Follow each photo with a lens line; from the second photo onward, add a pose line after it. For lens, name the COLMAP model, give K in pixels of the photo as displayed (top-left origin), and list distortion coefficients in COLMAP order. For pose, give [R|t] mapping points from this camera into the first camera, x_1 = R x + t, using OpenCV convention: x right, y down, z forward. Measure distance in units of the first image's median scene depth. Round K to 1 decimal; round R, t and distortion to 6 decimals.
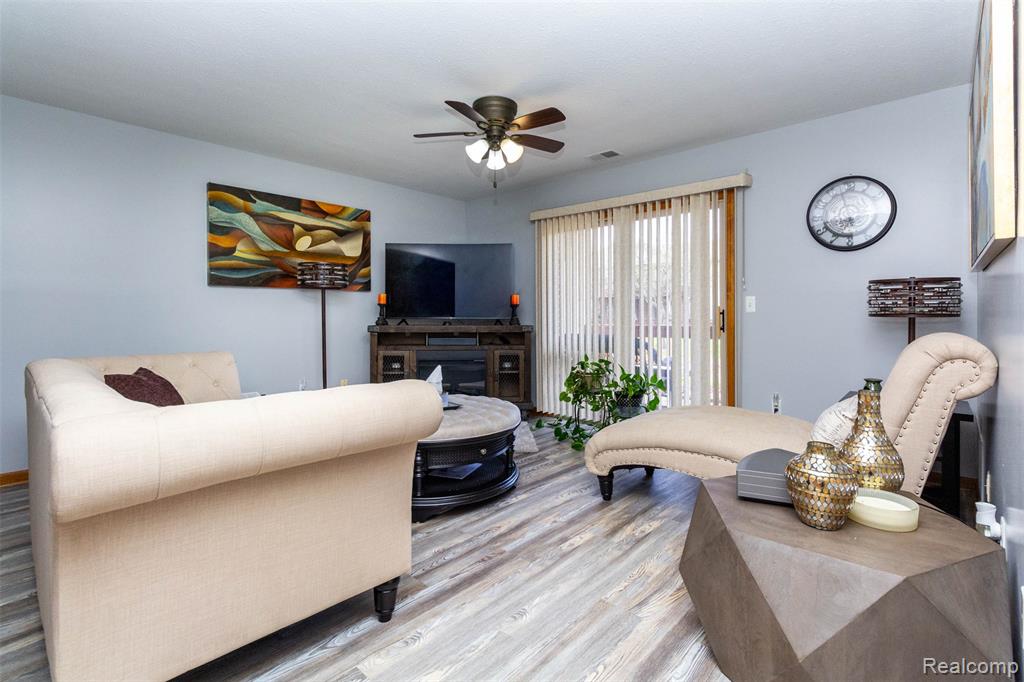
lens RADIAL K [[484.4, 0, 517.2], [0, 484.4, 322.5], [0, 0, 1]] dist [0.000917, 0.000295]
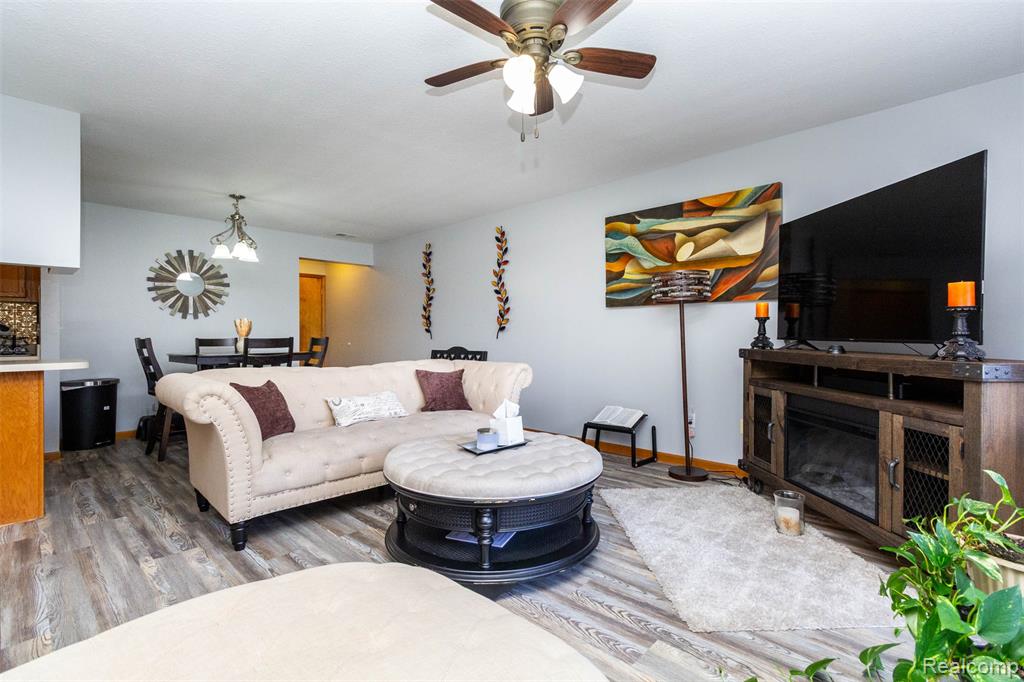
lens RADIAL K [[488.2, 0, 536.1], [0, 488.2, 337.7], [0, 0, 1]] dist [0.002009, 0.000162]
pose [[-0.033178, 0.010516, -0.999394, 0.465320], [-0.010642, 0.999884, 0.010875, -0.015844], [0.999393, 0.010996, -0.033062, 0.786542]]
